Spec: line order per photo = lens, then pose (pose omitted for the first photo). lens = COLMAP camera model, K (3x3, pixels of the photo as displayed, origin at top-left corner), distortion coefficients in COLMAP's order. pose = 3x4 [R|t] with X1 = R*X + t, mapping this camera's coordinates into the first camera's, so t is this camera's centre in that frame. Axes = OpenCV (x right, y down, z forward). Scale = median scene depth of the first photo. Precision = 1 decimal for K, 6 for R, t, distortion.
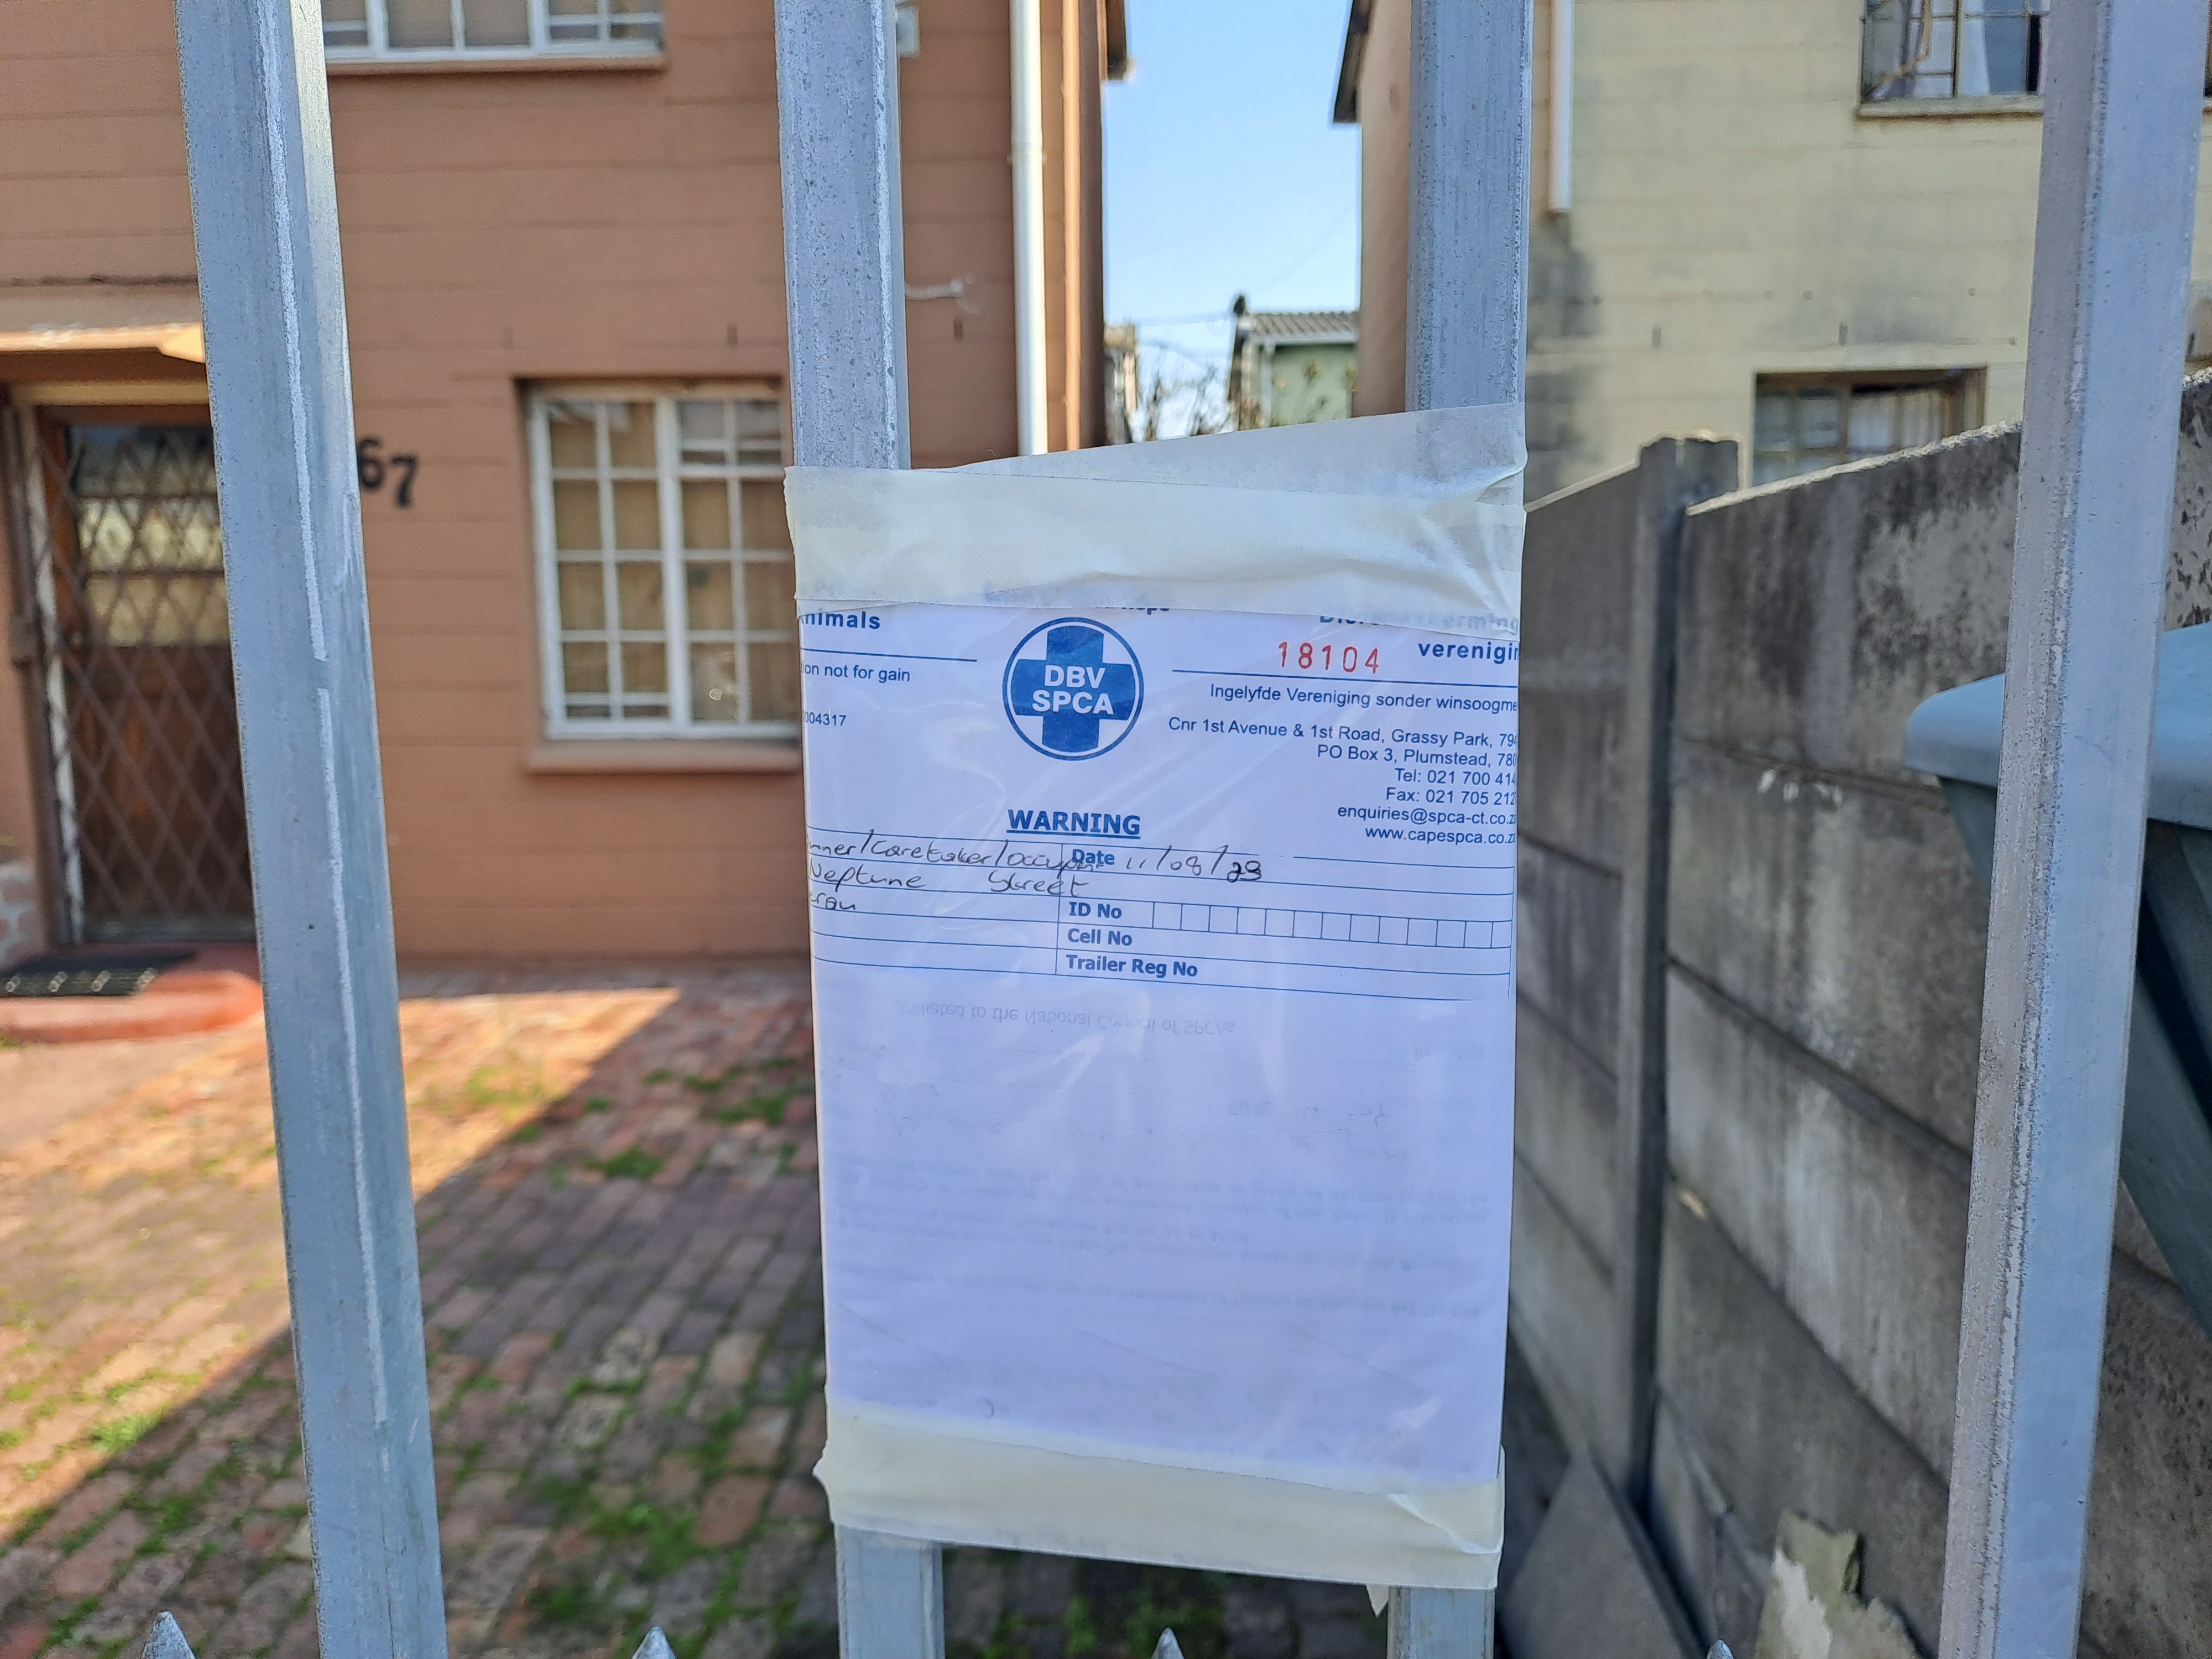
lens RADIAL K [[1650.7, 0, 1091.2], [0, 1650.7, 826.9], [0, 0, 1]] dist [0.084232, -0.115464]
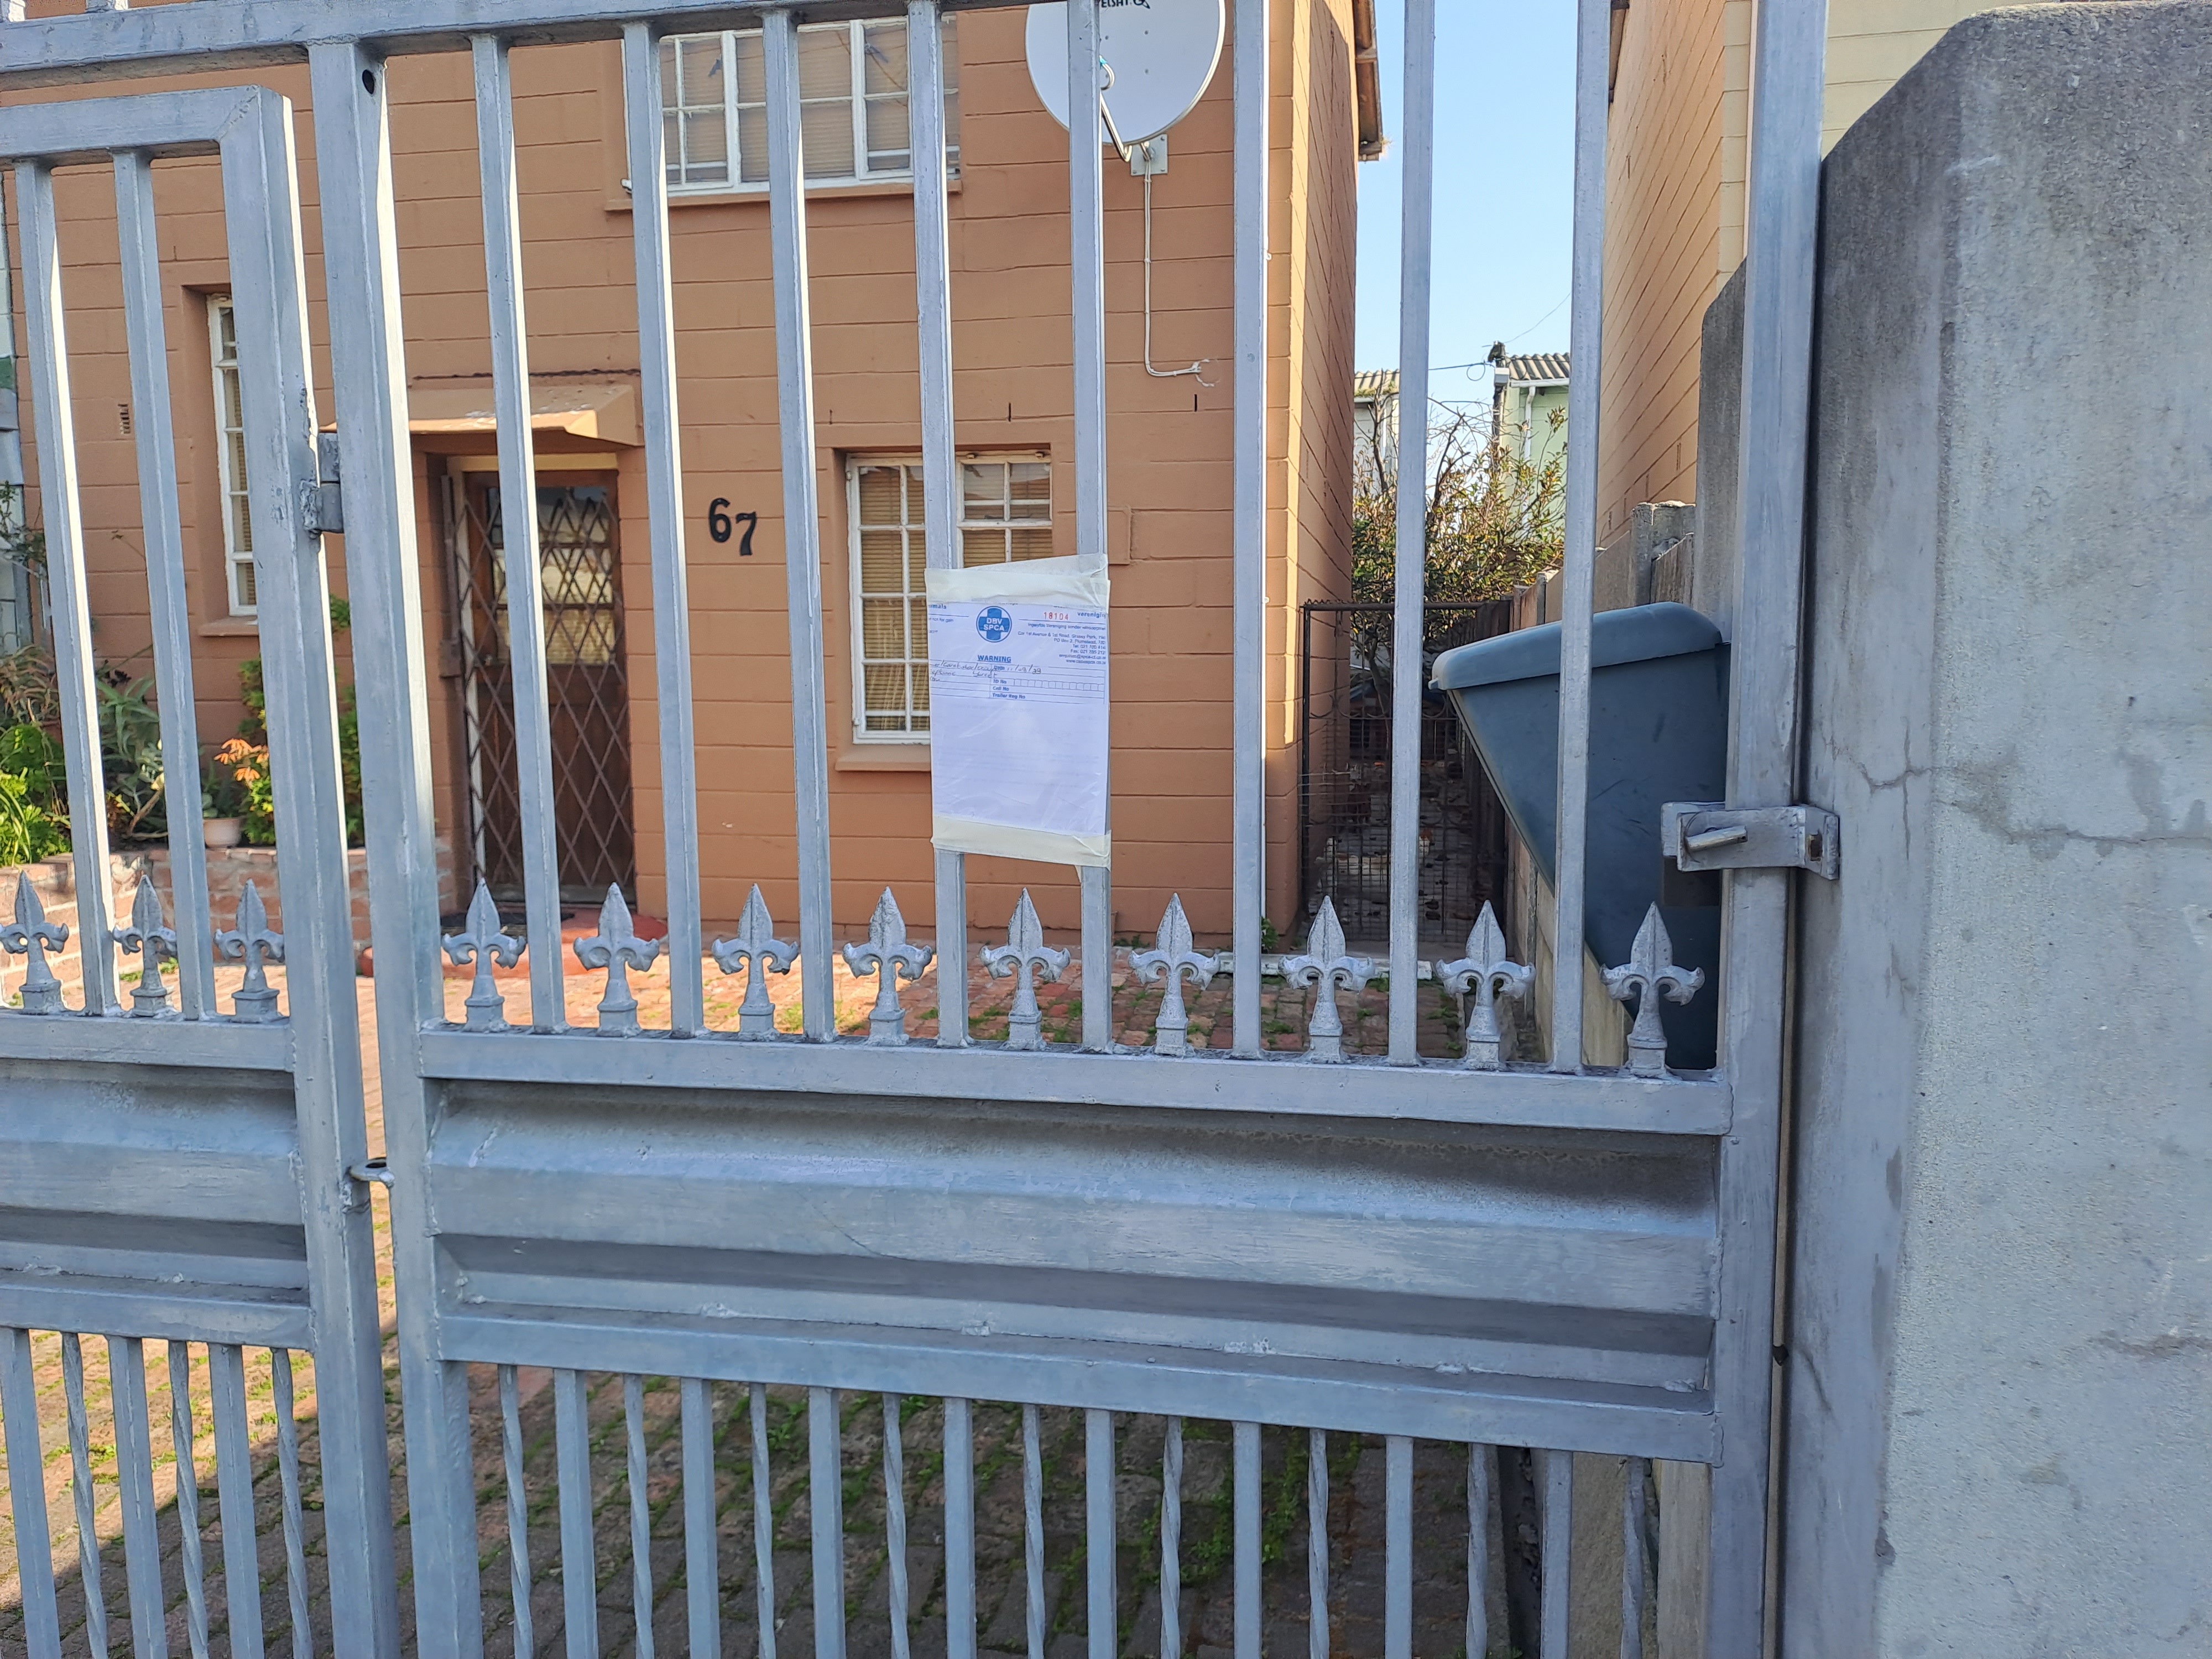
lens RADIAL K [[1621.0, 0, 1103.2], [0, 1621.0, 784.5], [0, 0, 1]] dist [0.174929, -0.109038]
pose [[0.986933, 0.018415, -0.160078, 0.074397], [-0.025736, 0.998709, -0.043785, 0.039302], [0.159065, 0.047333, 0.986133, -0.235162]]
